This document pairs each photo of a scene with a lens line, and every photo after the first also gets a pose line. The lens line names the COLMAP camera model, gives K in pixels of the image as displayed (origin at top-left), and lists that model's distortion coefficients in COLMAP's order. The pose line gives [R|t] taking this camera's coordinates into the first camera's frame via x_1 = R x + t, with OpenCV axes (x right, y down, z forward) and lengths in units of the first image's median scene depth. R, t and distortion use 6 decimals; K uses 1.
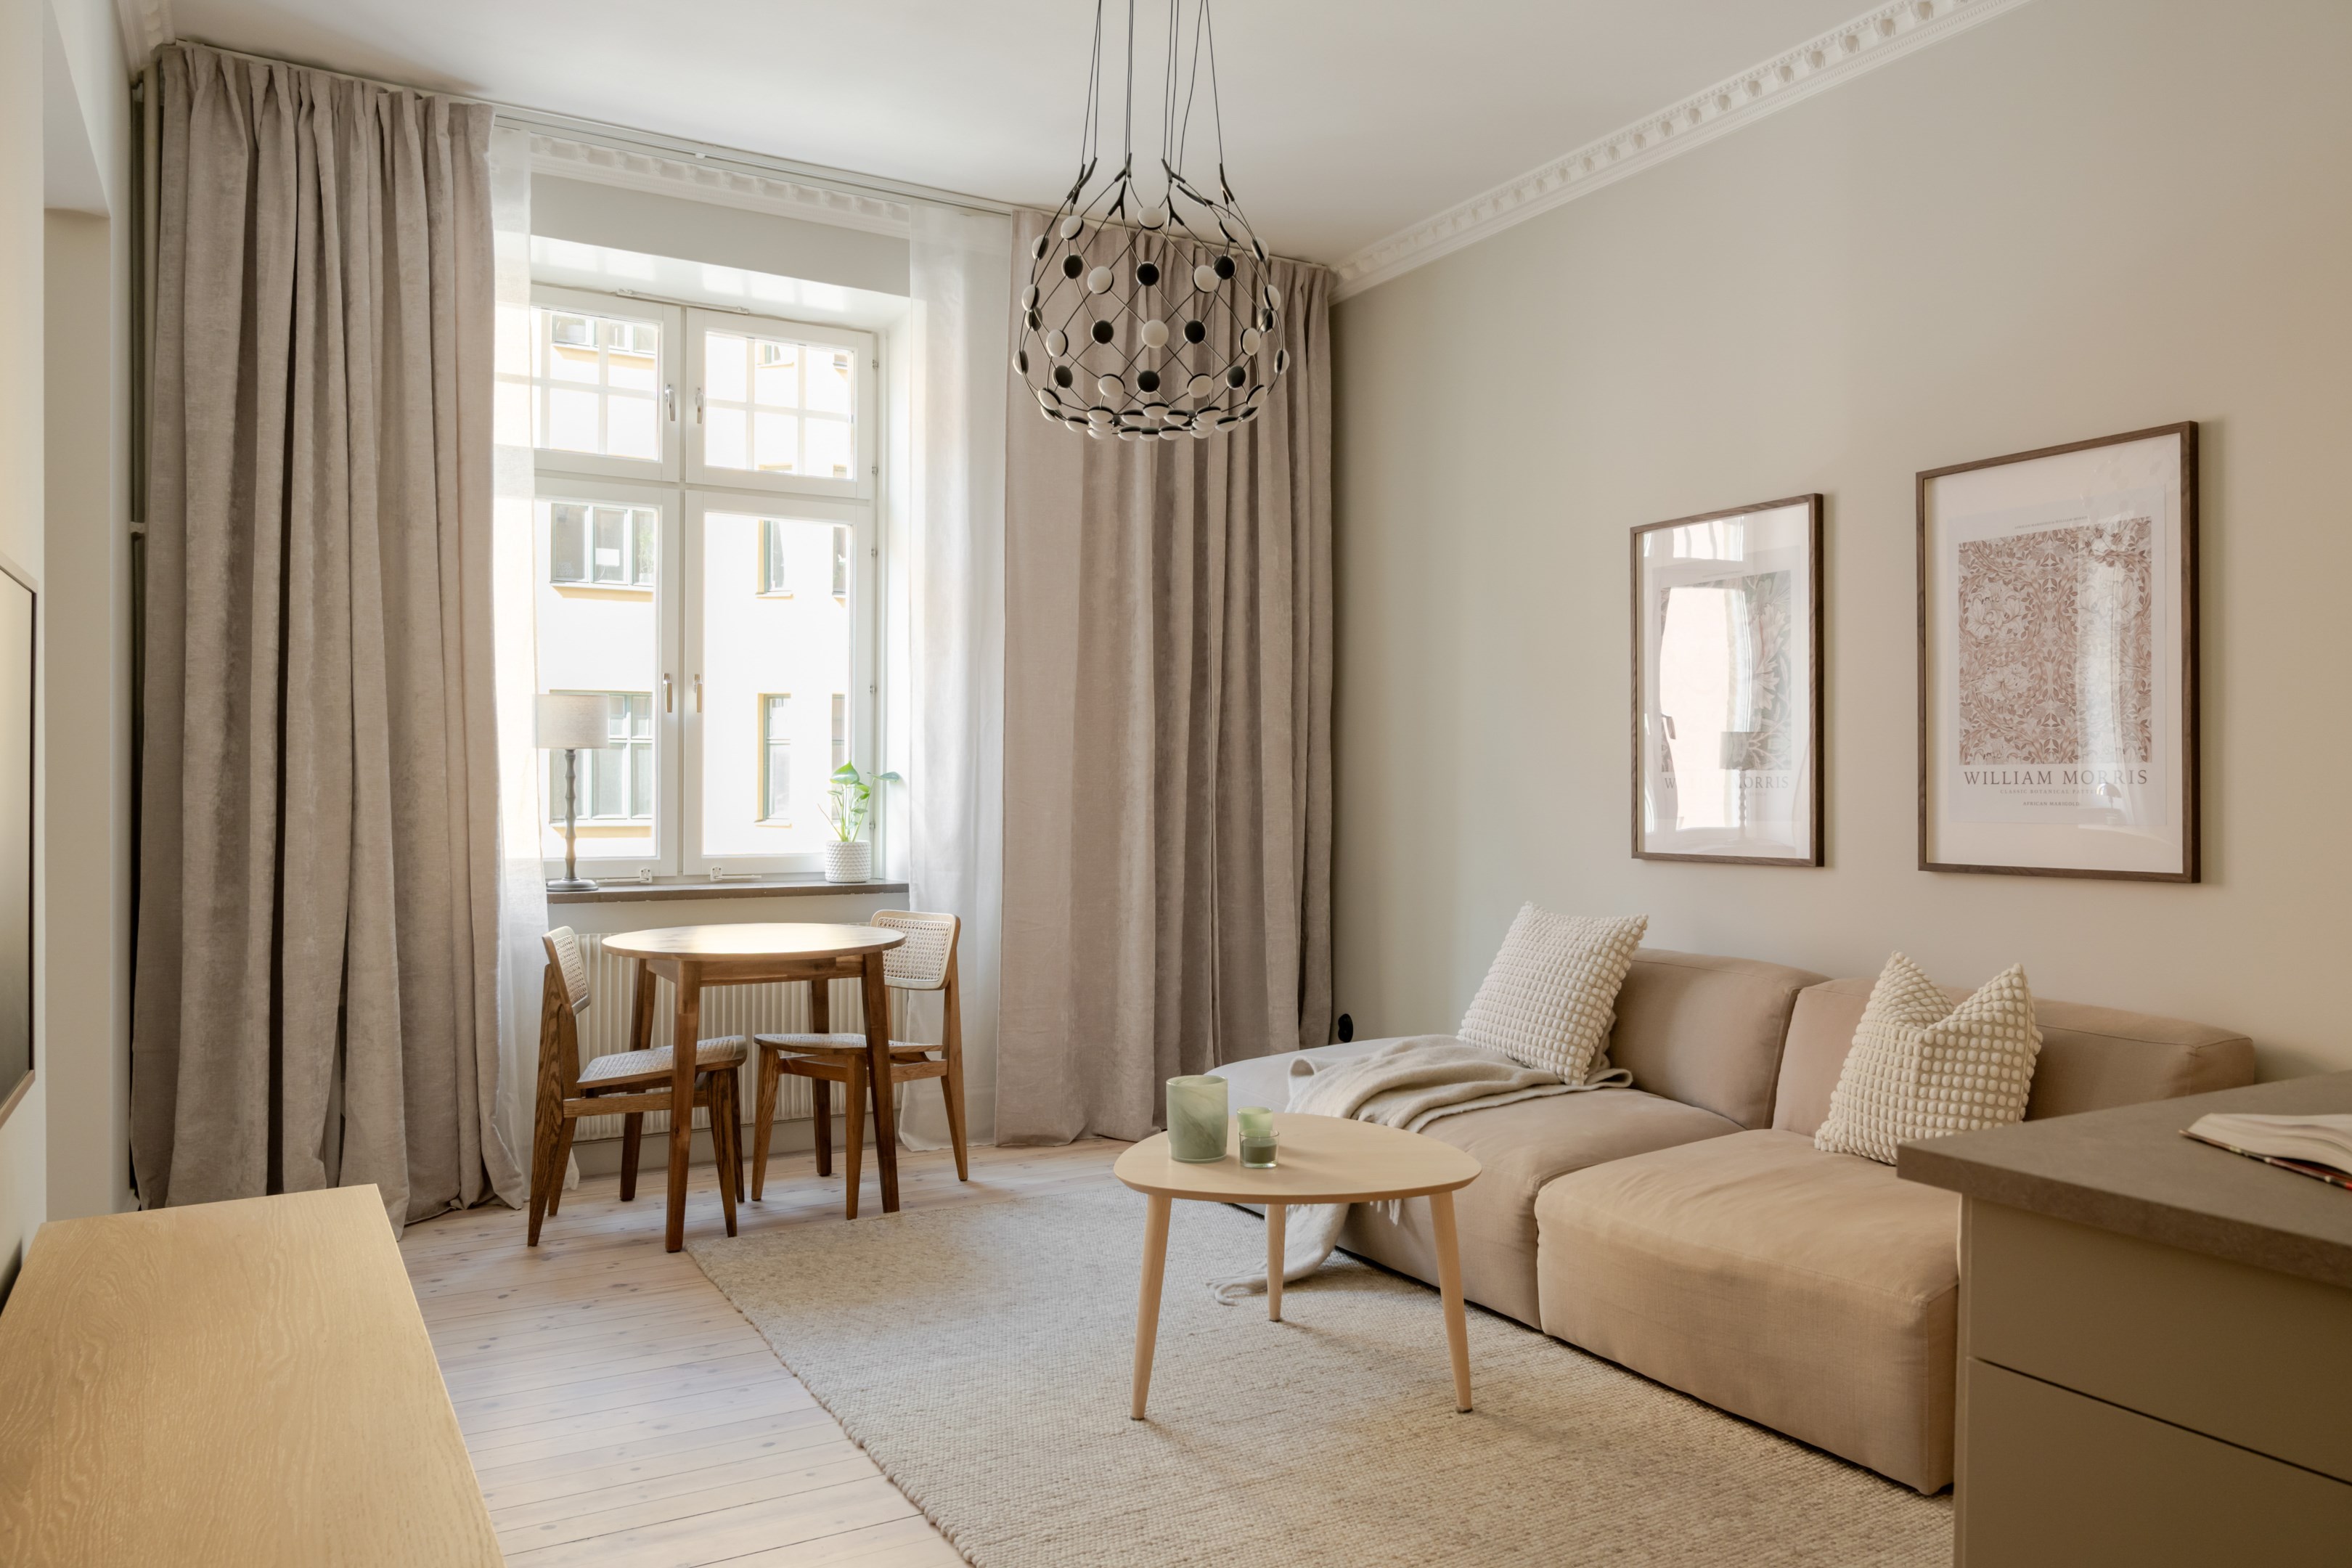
lens RADIAL K [[1641.2, 0, 1218.7], [0, 1641.2, 785.6], [0, 0, 1]] dist [-0.002205, 0.002074]
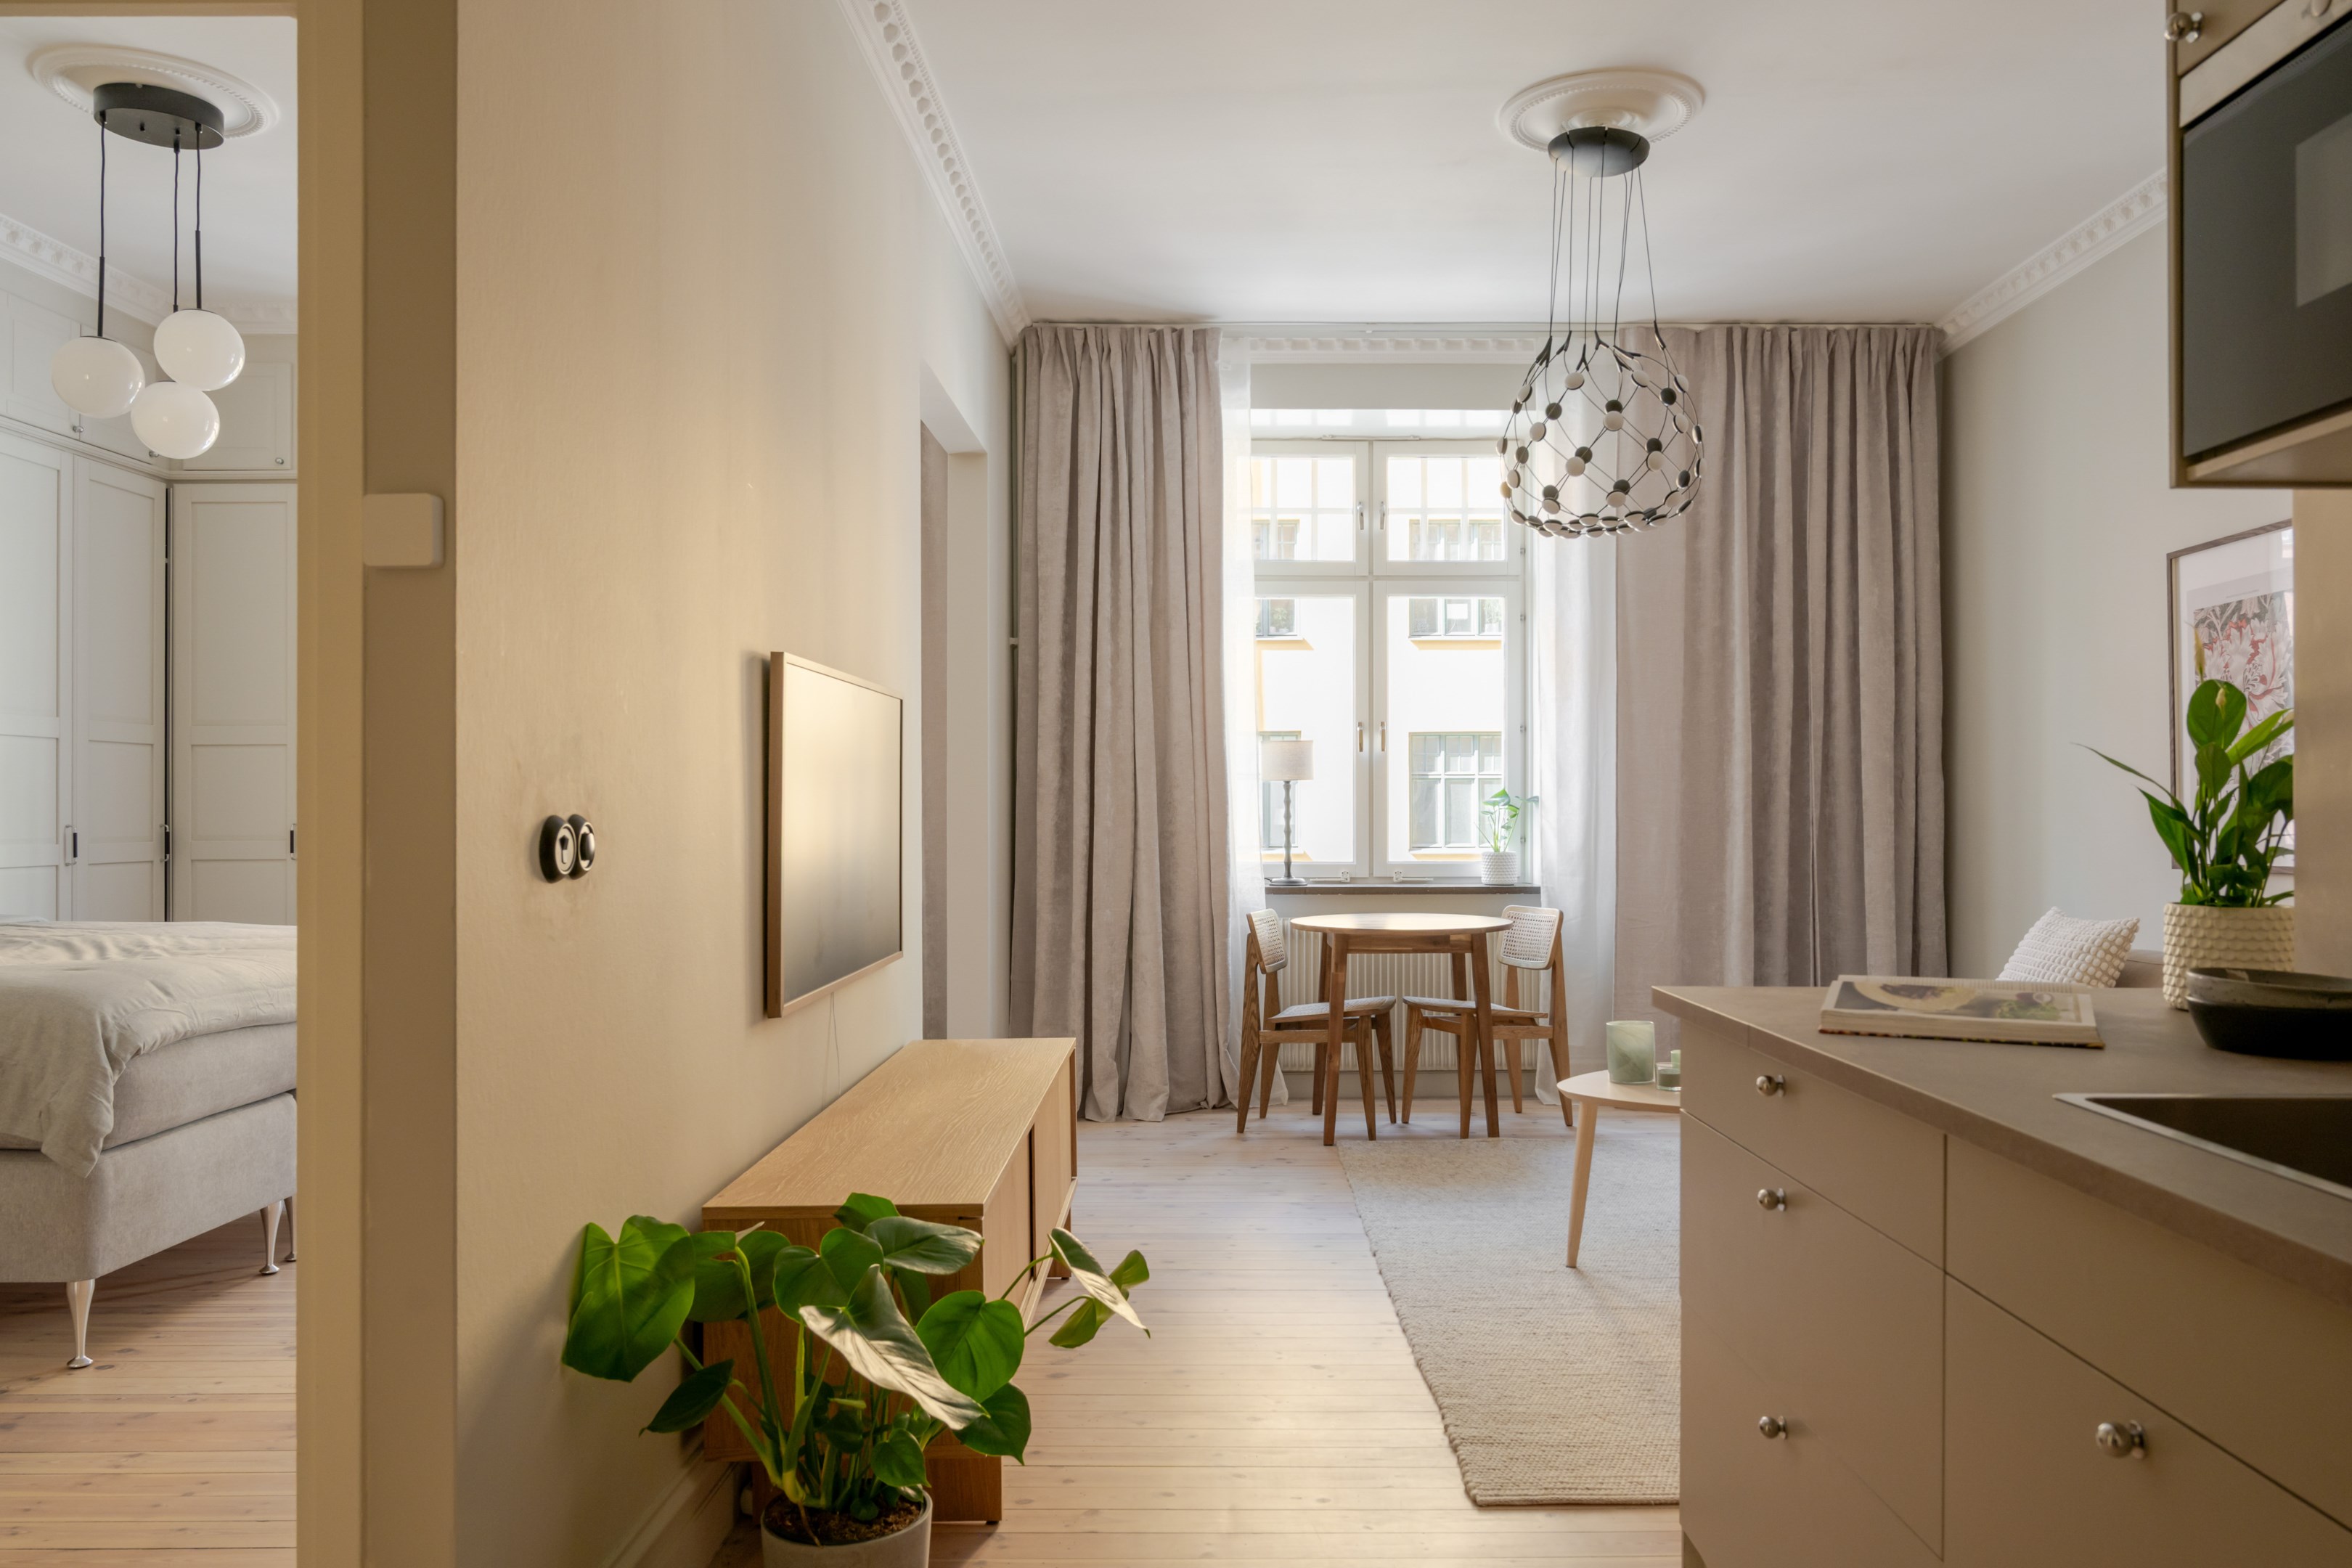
lens RADIAL K [[1643.0, 0, 1225.4], [0, 1643.0, 795.7], [0, 0, 1]] dist [-0.002484, 0.000101]
pose [[0.865062, -0.011314, -0.501538, 0.256977], [0.003994, 0.999869, -0.015666, 0.011777], [0.501650, 0.011548, 0.864994, -0.210708]]
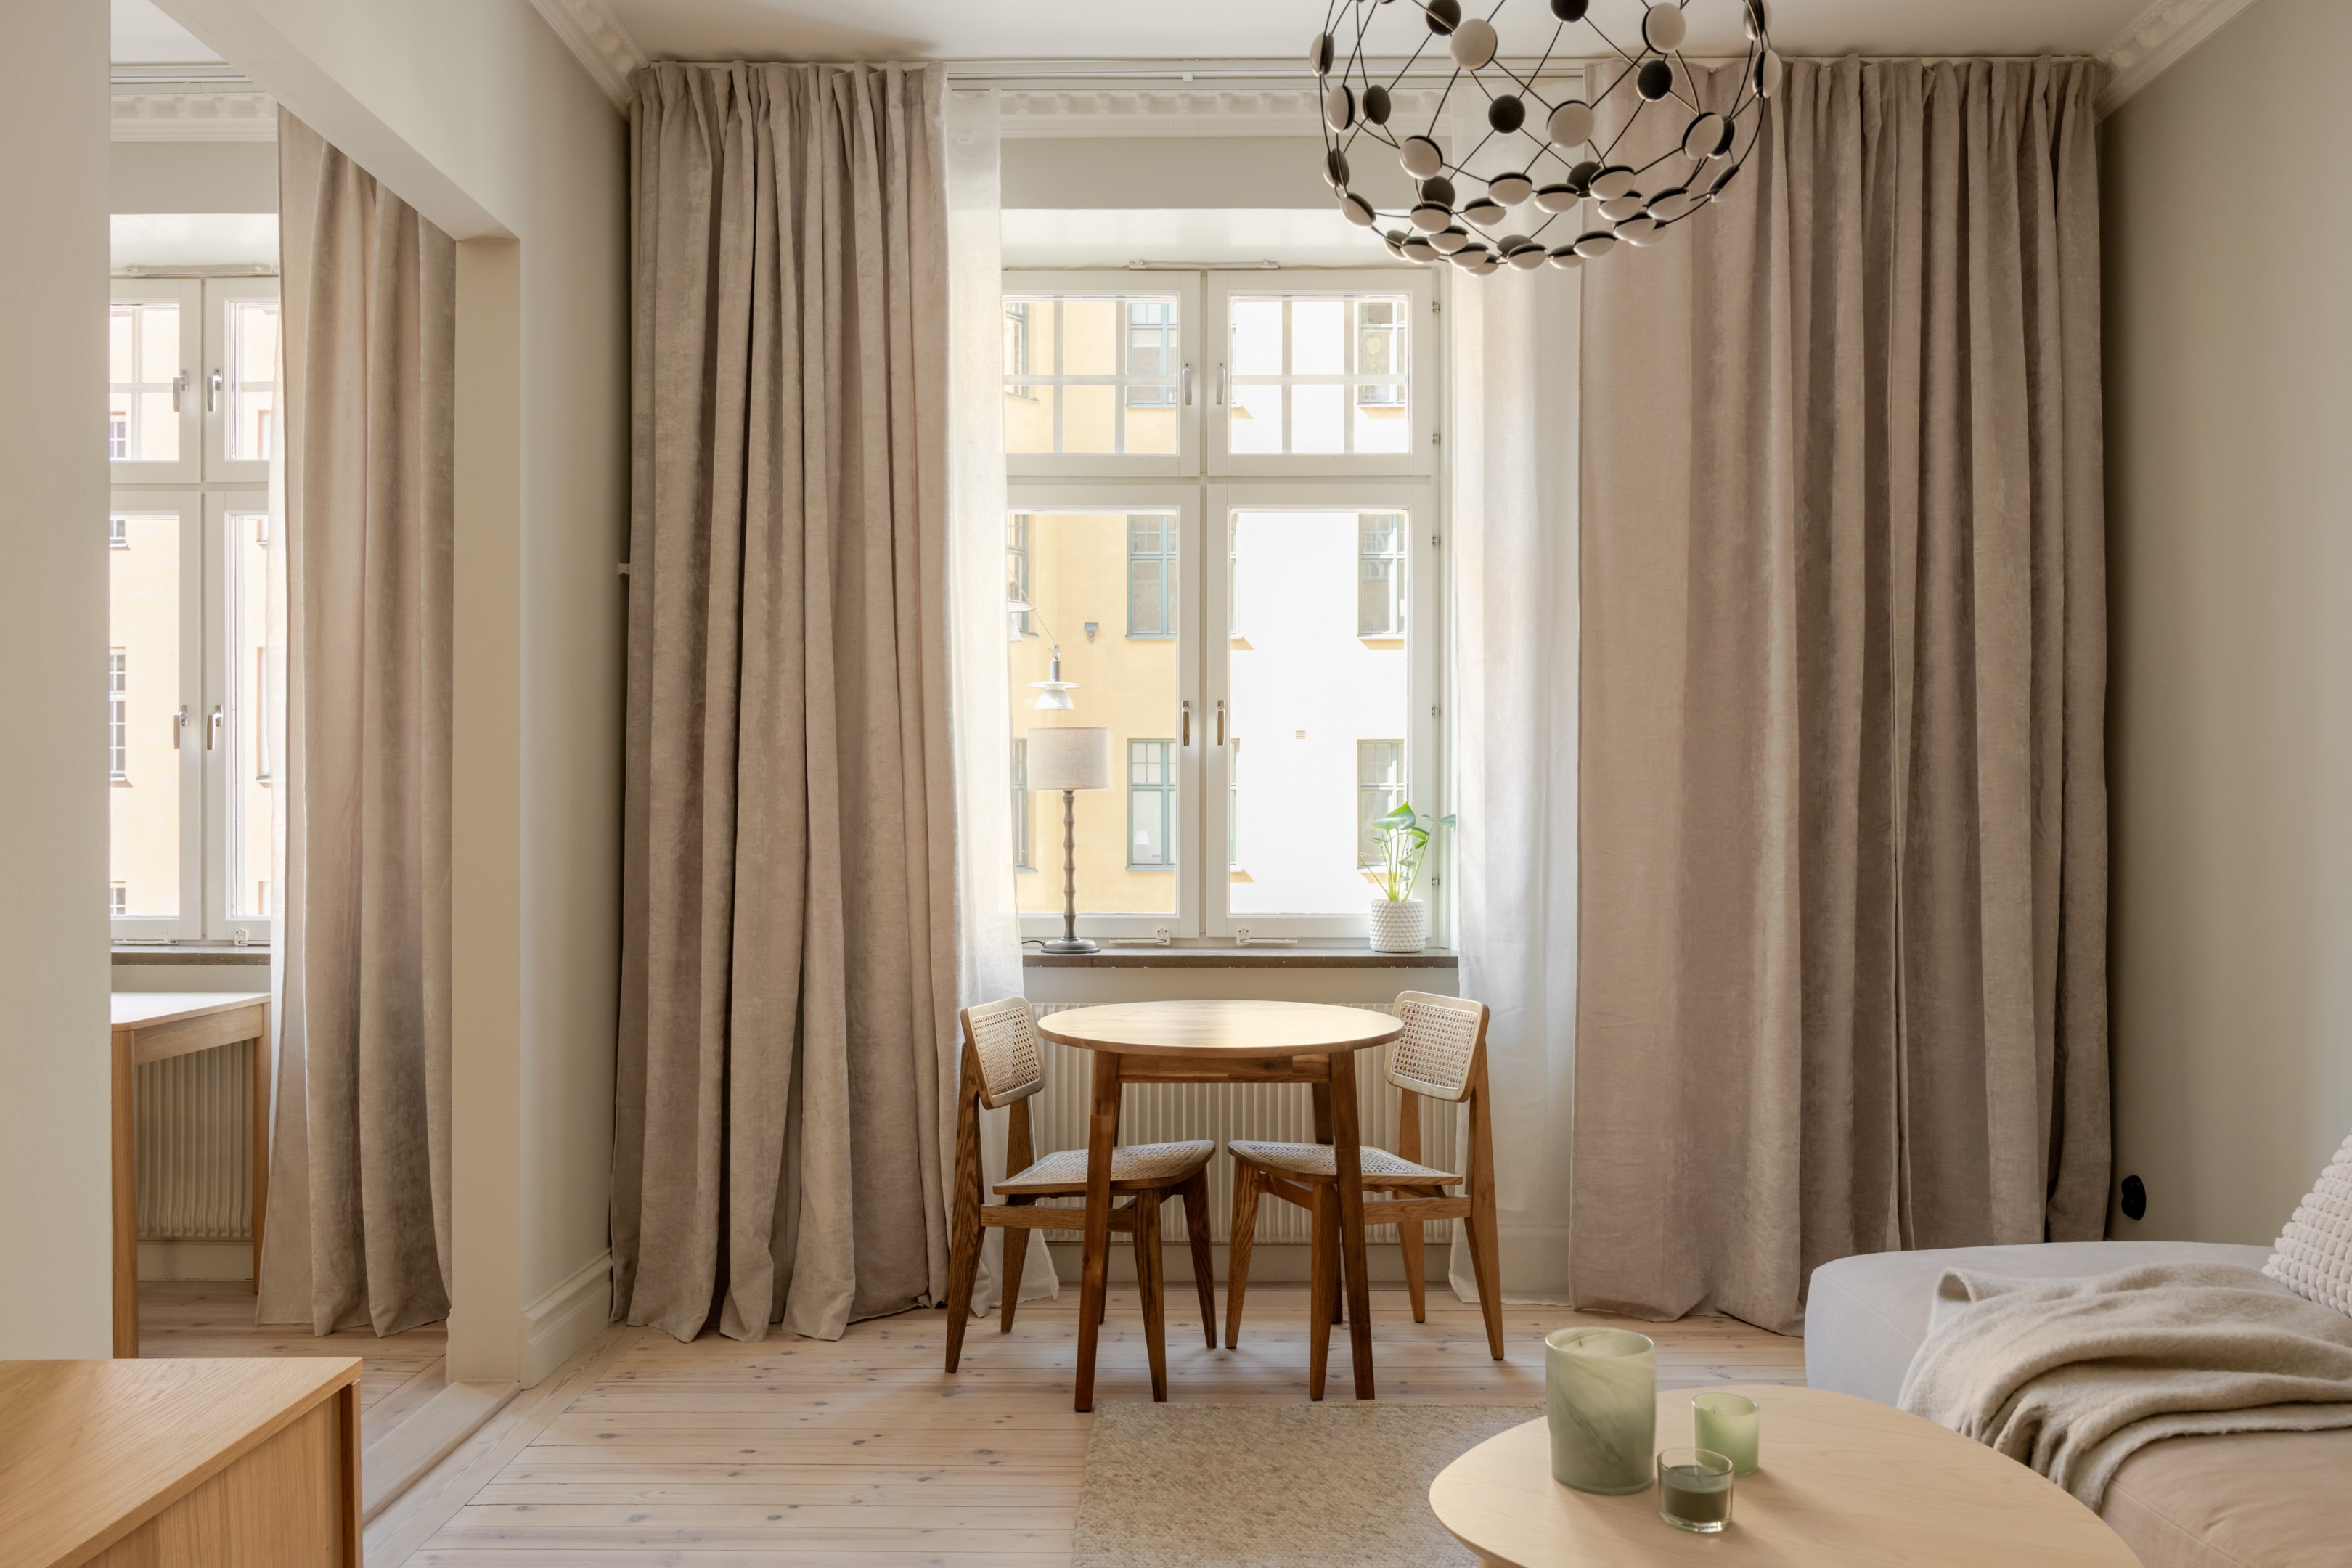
lens RADIAL K [[1636.3, 0, 1165.3], [0, 1636.3, 817.2], [0, 0, 1]] dist [-0.003602, -0.001561]
pose [[0.856722, -0.006373, -0.515739, 0.106566], [0.001757, 0.999954, -0.009437, 0.000436], [0.515775, 0.007179, 0.856694, 0.298184]]
